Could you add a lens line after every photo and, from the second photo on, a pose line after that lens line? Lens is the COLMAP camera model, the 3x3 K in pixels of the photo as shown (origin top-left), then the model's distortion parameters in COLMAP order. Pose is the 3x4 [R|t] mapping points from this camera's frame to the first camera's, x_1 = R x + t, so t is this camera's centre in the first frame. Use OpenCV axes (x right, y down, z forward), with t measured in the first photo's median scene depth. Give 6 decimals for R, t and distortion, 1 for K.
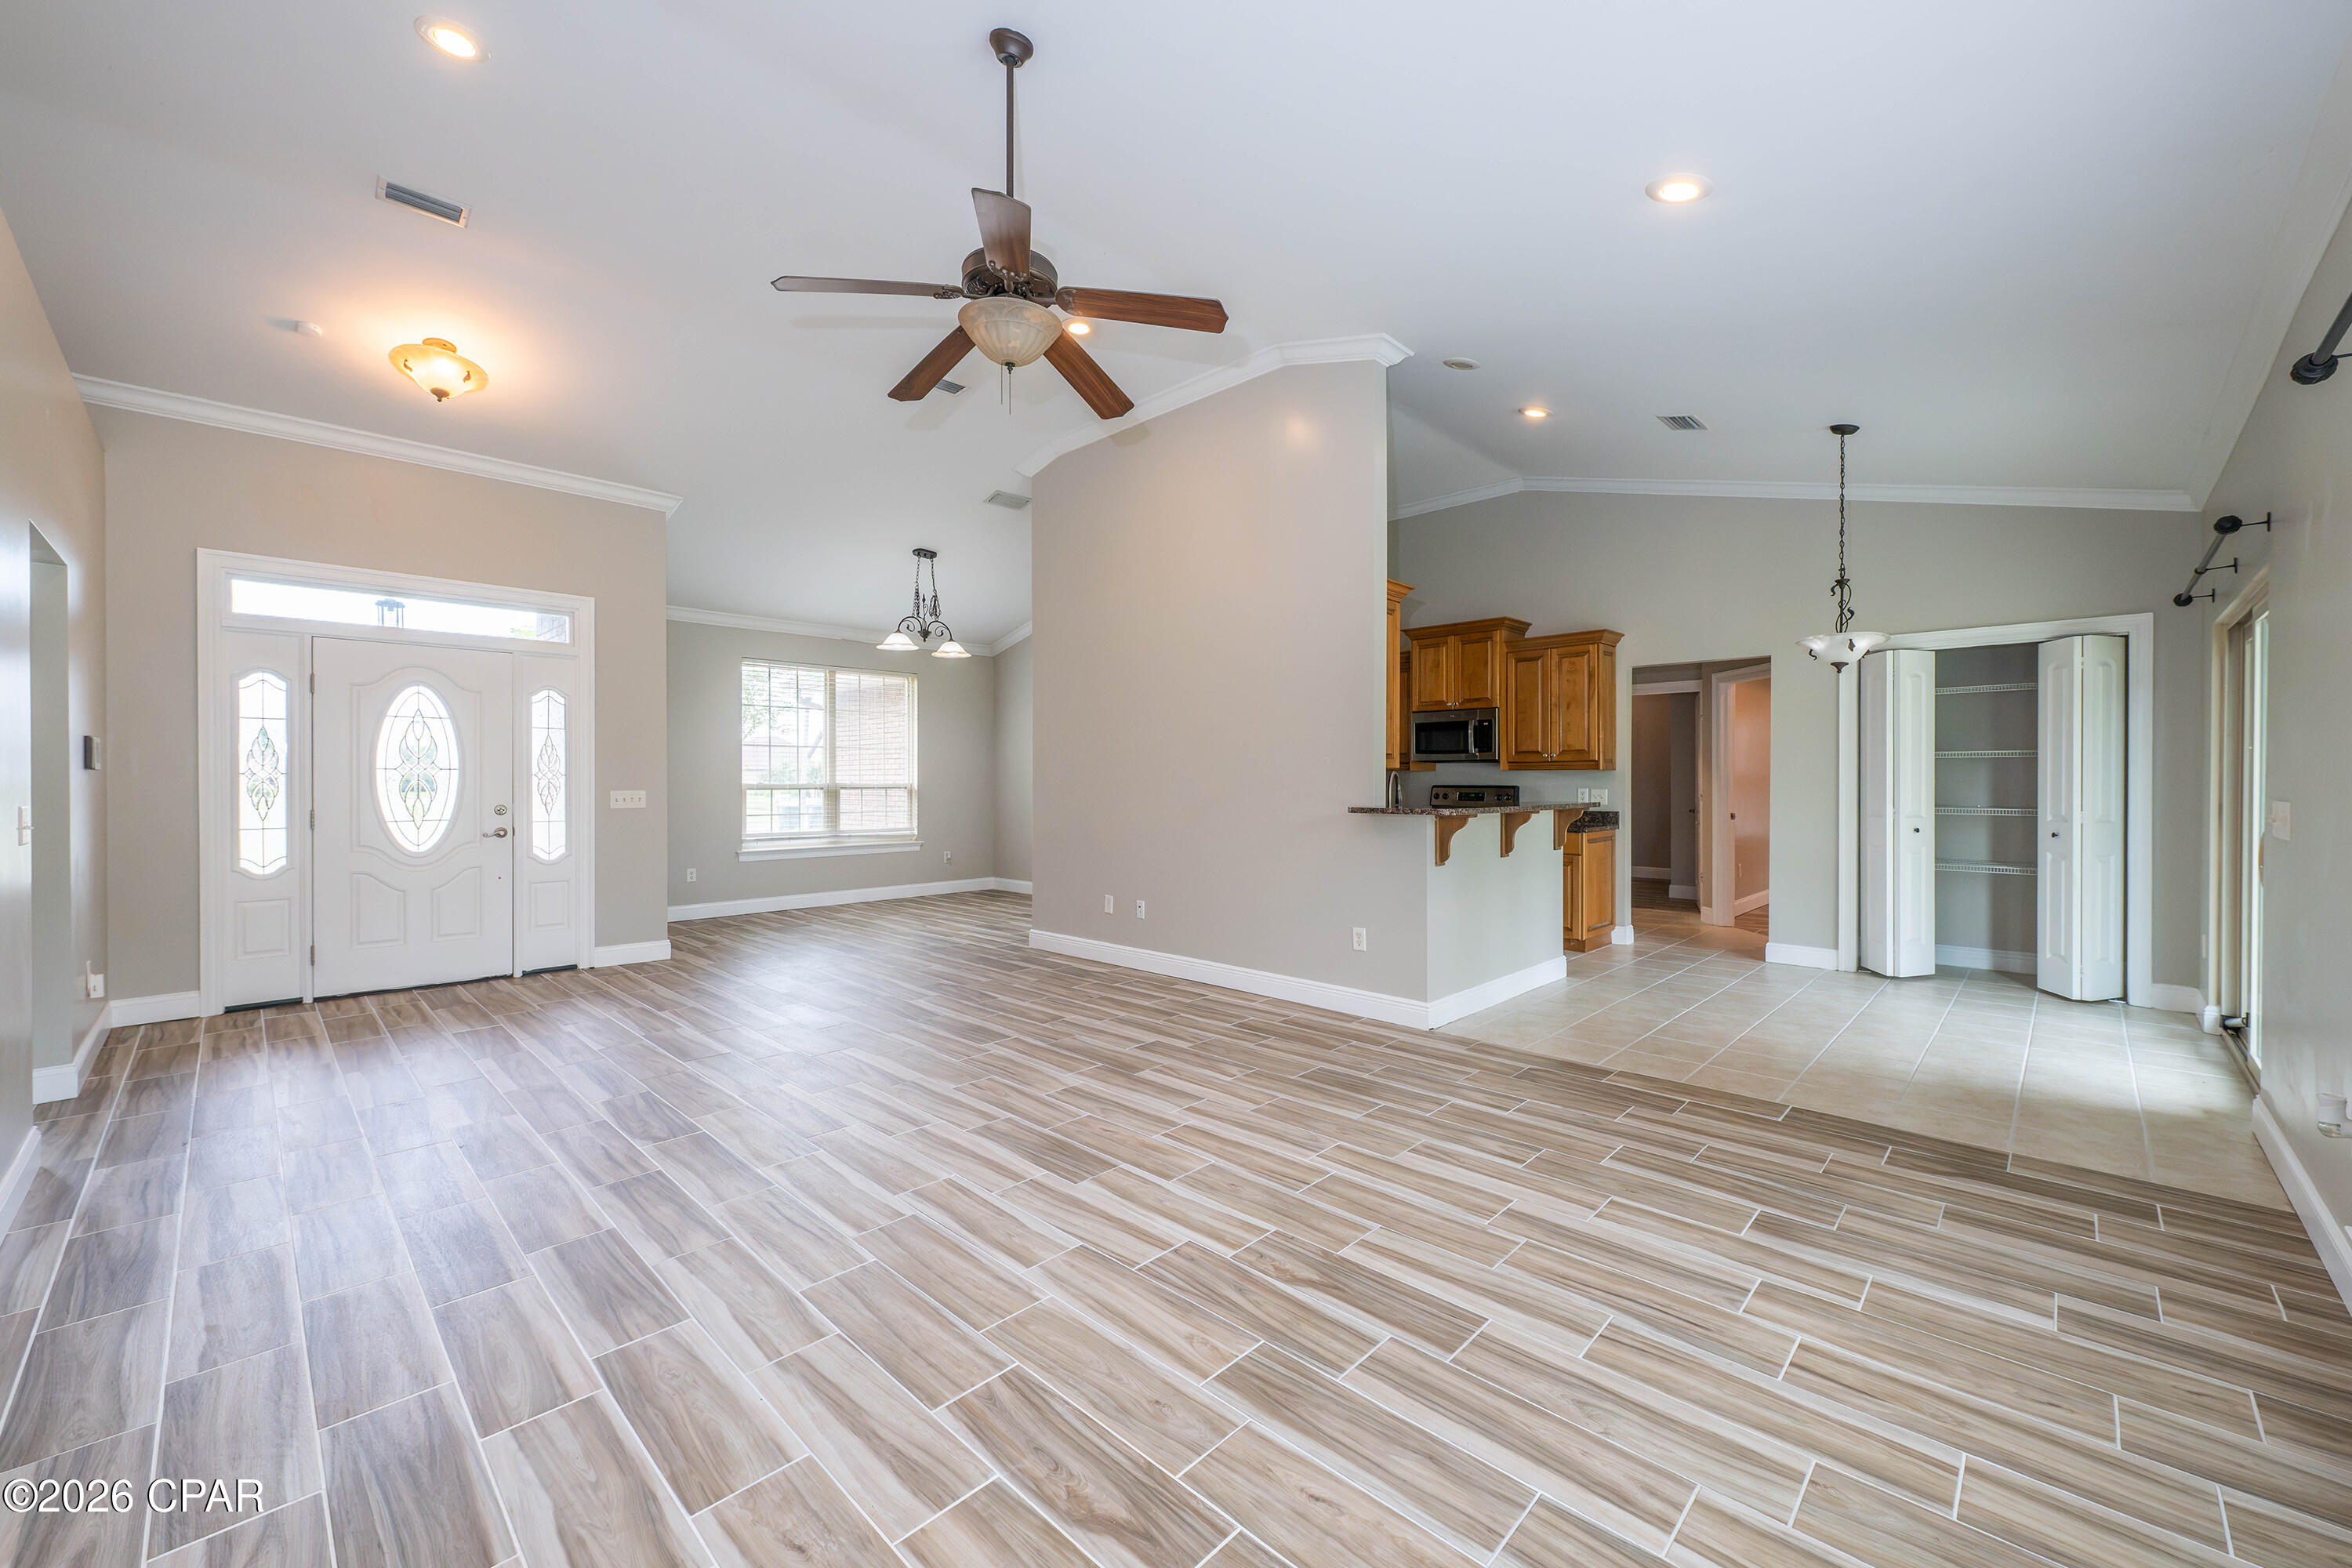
lens RADIAL K [[826.3, 0, 1176.0], [0, 826.3, 784.0], [0, 0, 1]] dist [0.001553, -0.000006]
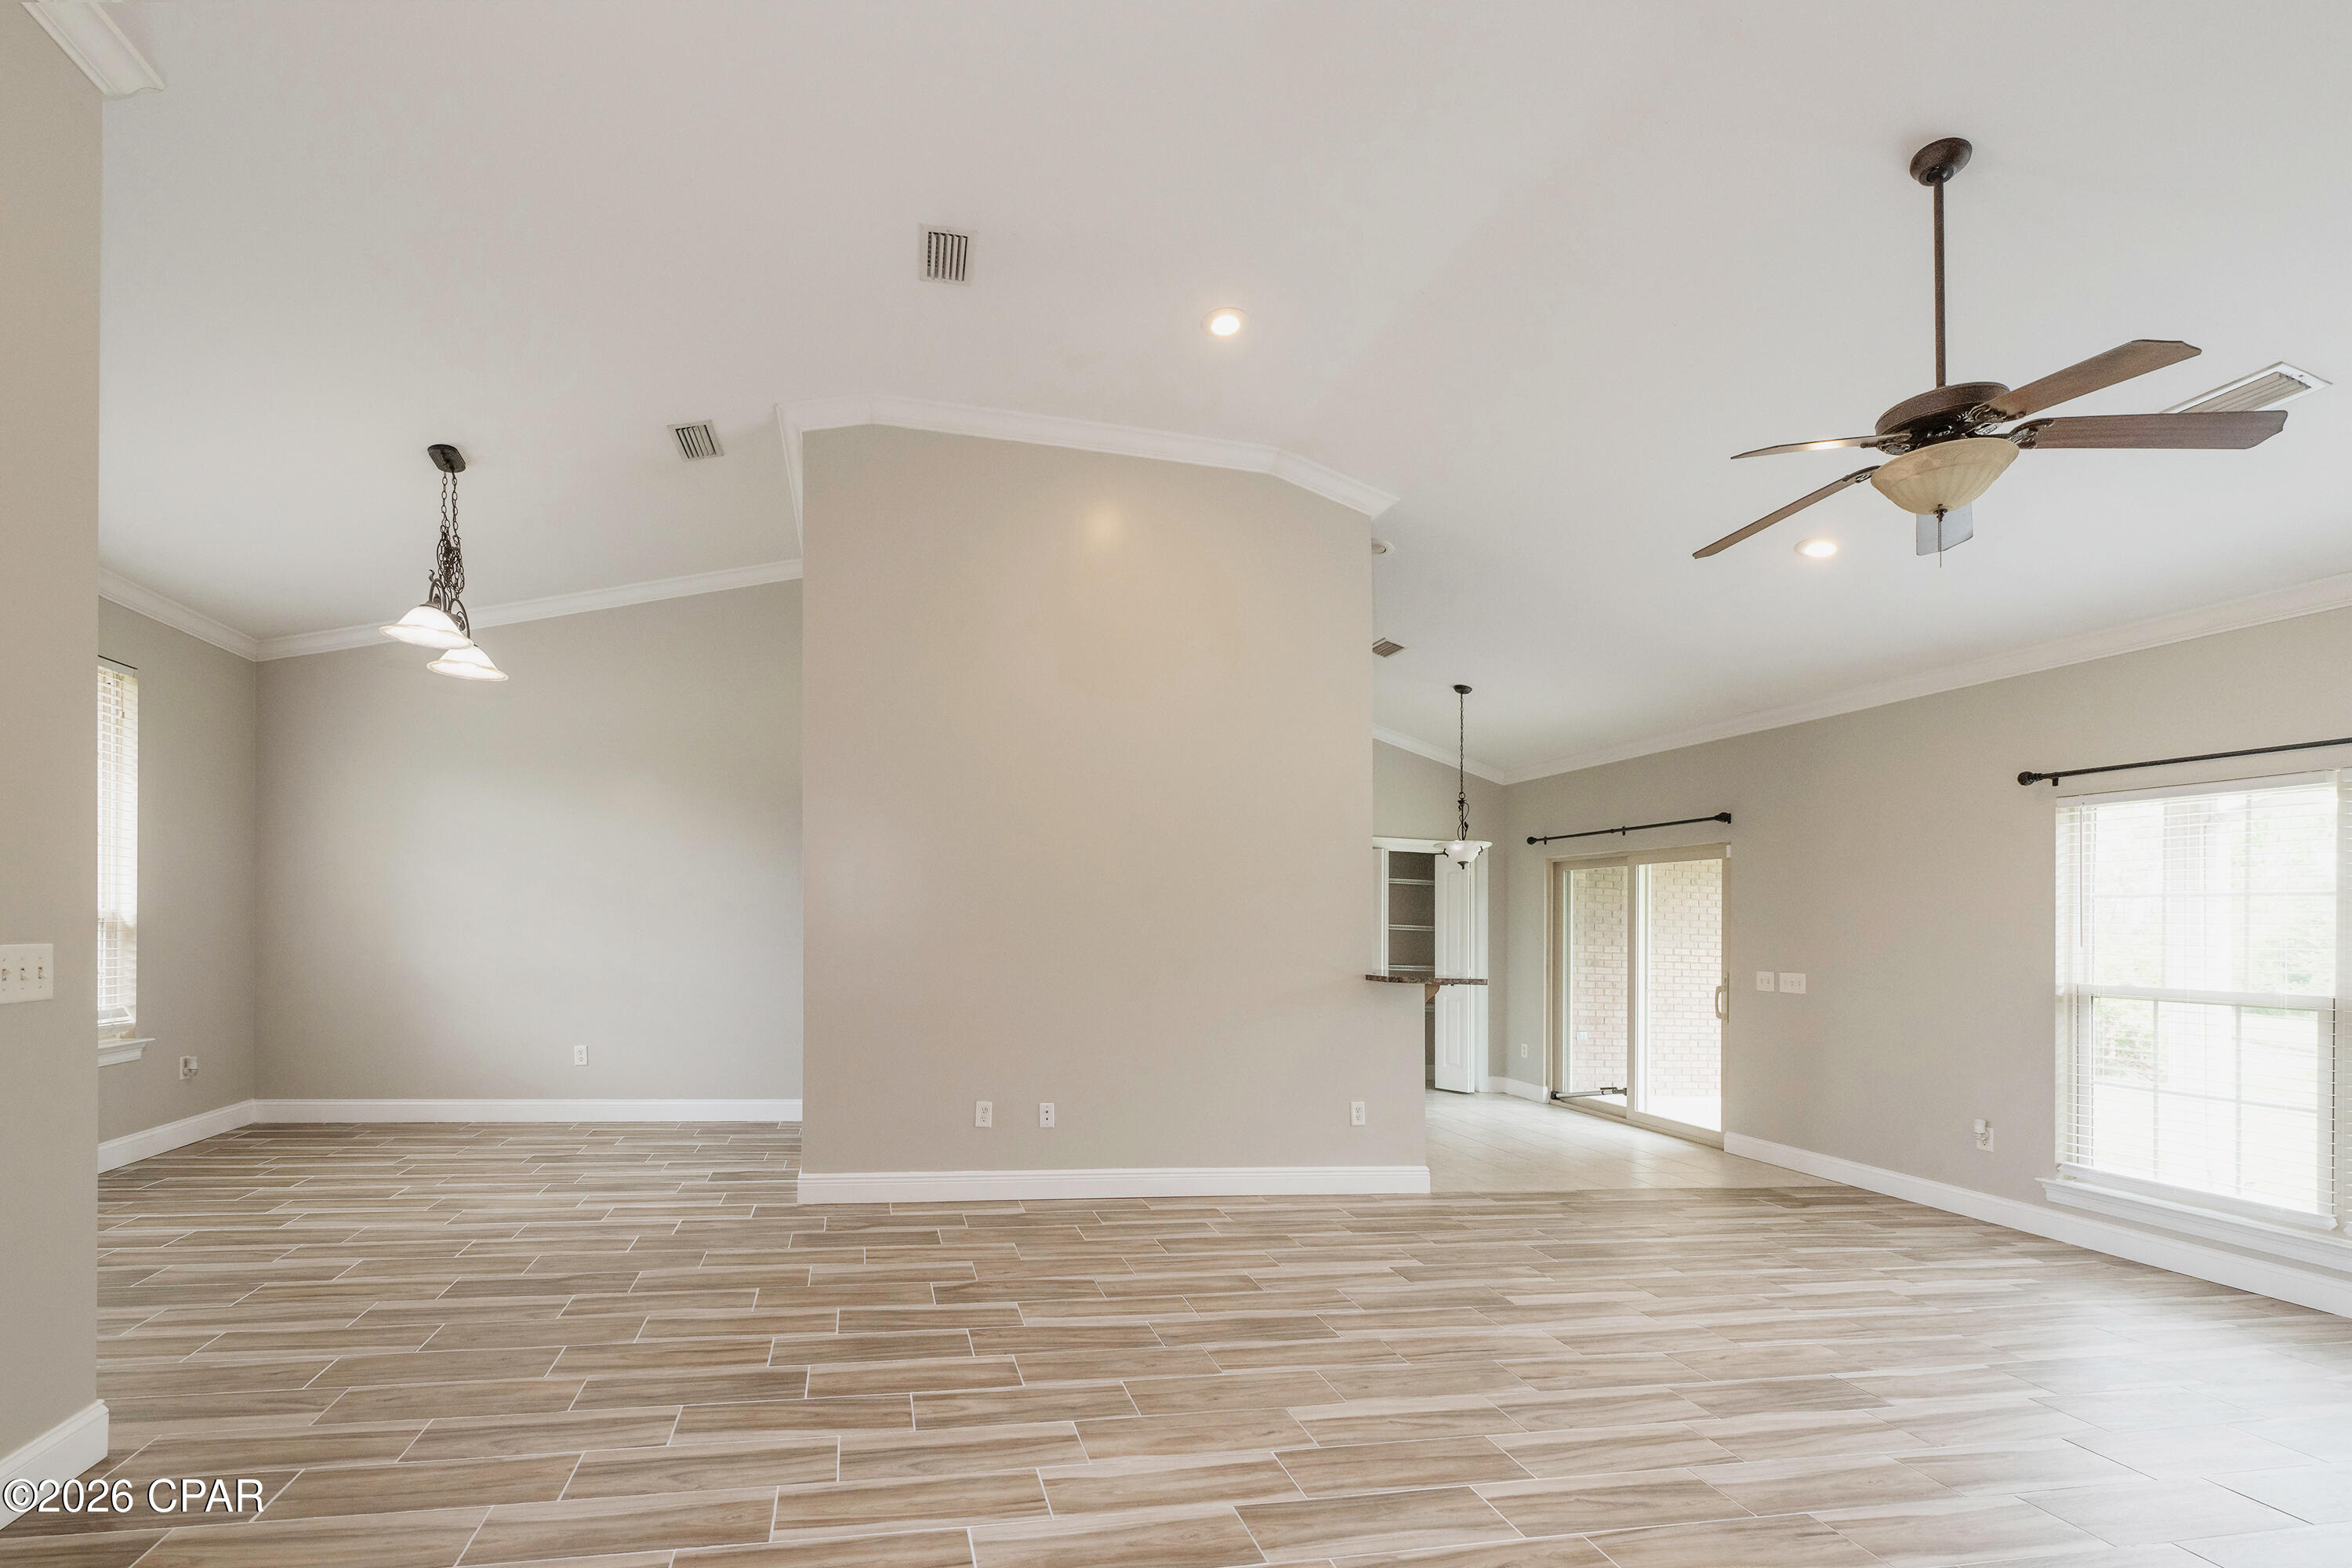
lens RADIAL K [[942.7, 0, 1037.7], [0, 942.7, 926.2], [0, 0, 1]] dist [-0.000170, 0.000073]
pose [[0.619706, 0.024087, 0.784464, -0.995676], [-0.032271, 0.999466, -0.005196, -0.013503], [-0.784170, -0.022095, 0.620152, 0.706548]]
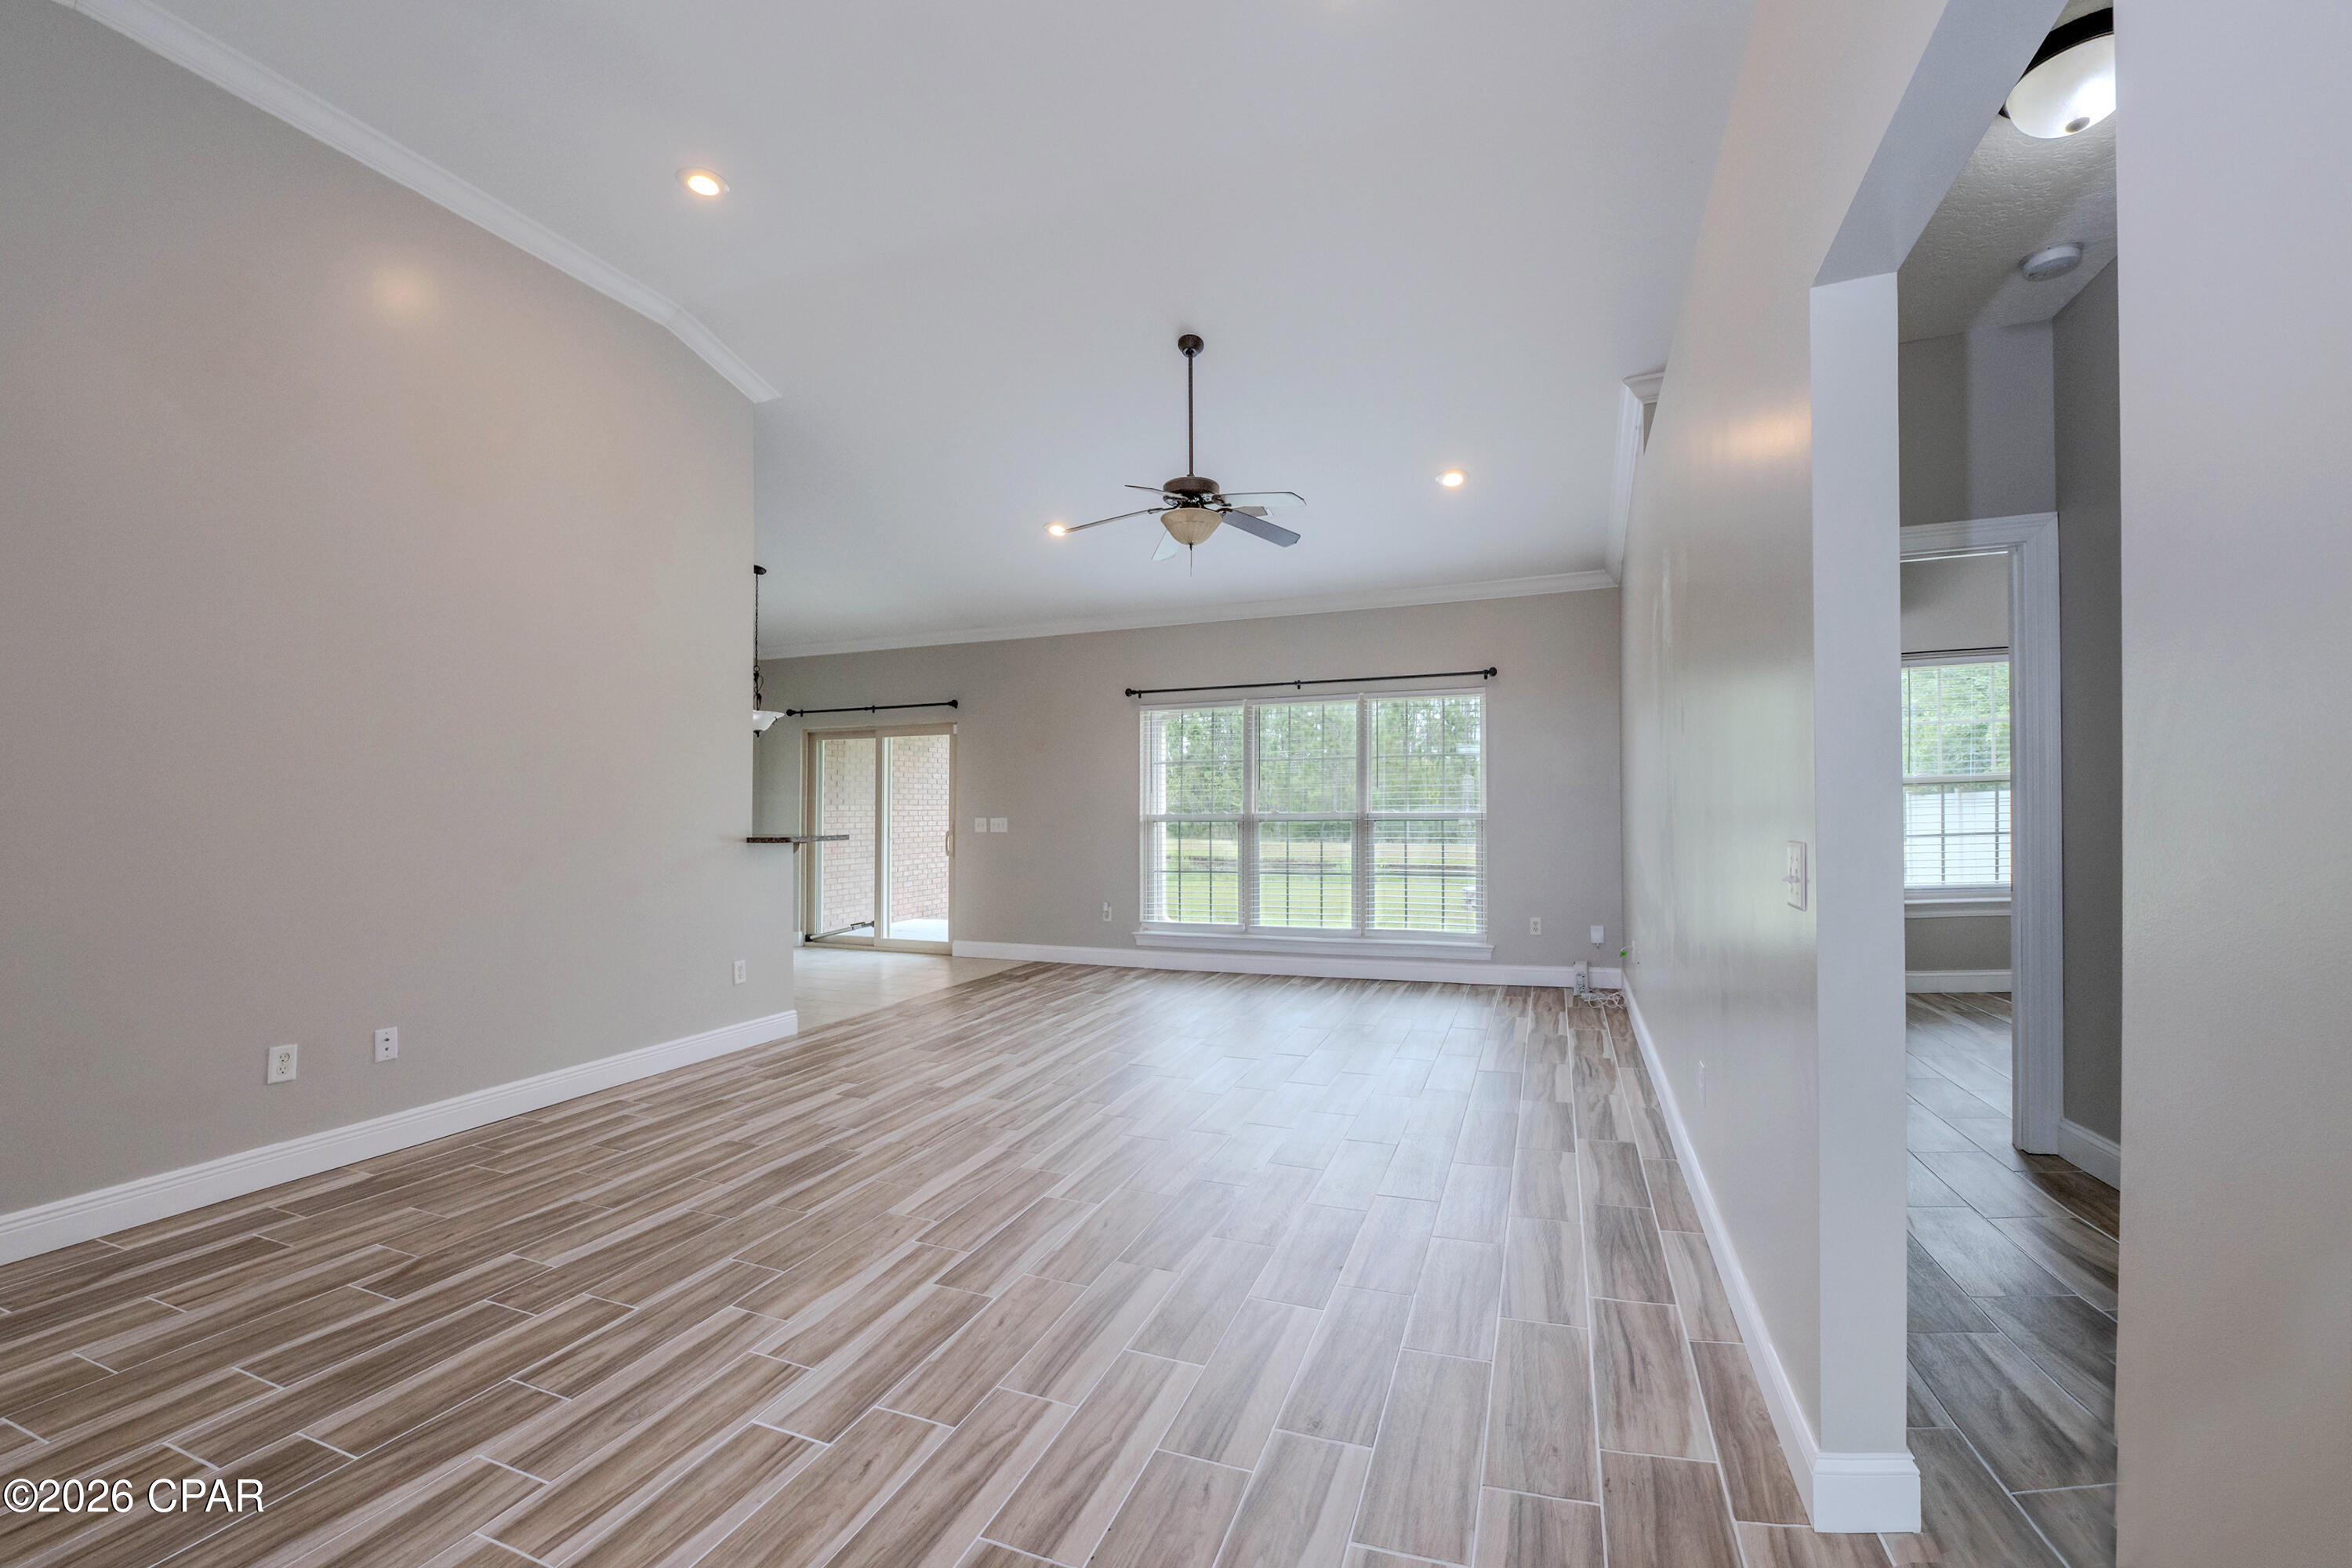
lens RADIAL K [[923.1, 0, 1176.0], [0, 923.1, 784.0], [0, 0, 1]] dist [-0.034814, -0.000031]
pose [[-0.332685, 0.028165, 0.942617, -1.129260], [0.010670, 0.999602, -0.026102, -0.003790], [-0.942978, 0.001374, -0.332853, 0.990490]]
